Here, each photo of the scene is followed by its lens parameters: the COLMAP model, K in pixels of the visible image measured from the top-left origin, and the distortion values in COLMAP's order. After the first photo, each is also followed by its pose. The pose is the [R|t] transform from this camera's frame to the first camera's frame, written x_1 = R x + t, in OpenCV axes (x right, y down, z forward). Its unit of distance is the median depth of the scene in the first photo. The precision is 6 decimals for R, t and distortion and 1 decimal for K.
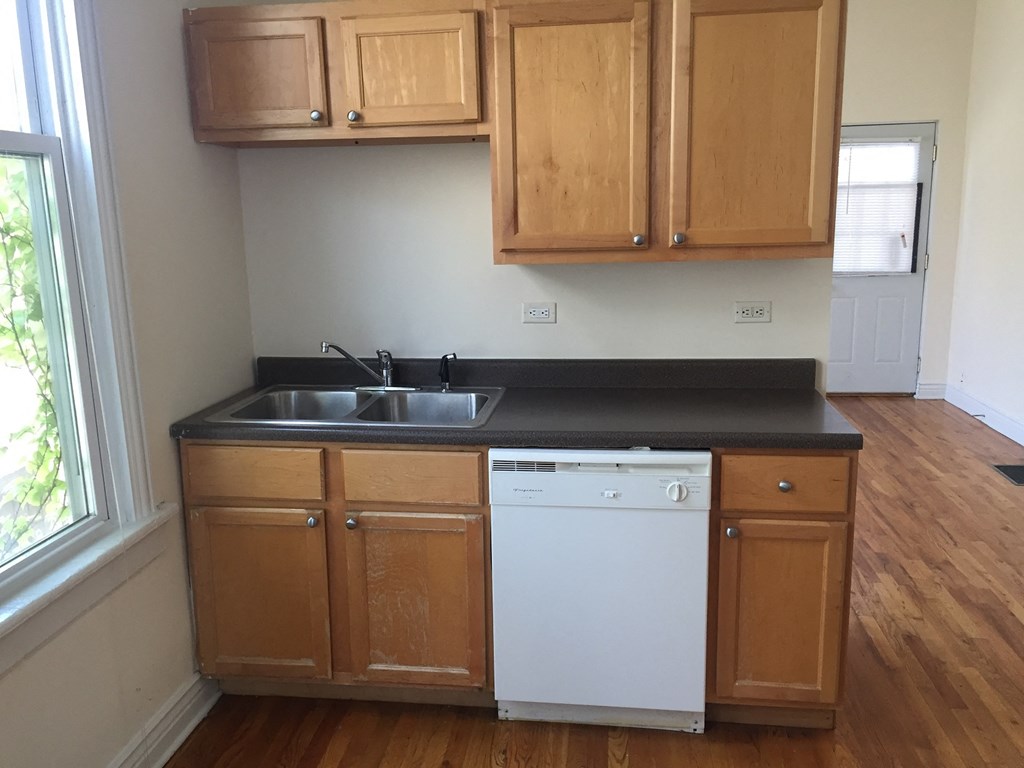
lens RADIAL K [[920.2, 0, 512.0], [0, 920.2, 384.0], [0, 0, 1]] dist [0.000286, -0.000444]
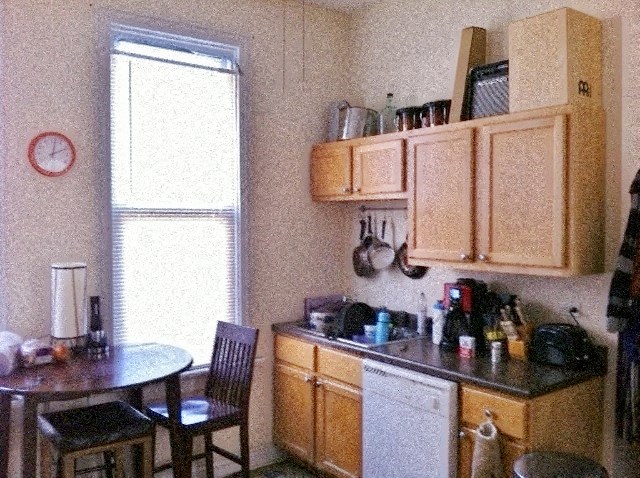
lens RADIAL K [[575.1, 0, 320.0], [0, 575.1, 239.0], [0, 0, 1]] dist [0.000286, -0.000444]
pose [[0.724867, 0.040380, -0.687705, 0.702176], [-0.147621, 0.984196, -0.097809, -0.043420], [0.672887, 0.172418, 0.719372, 0.025420]]
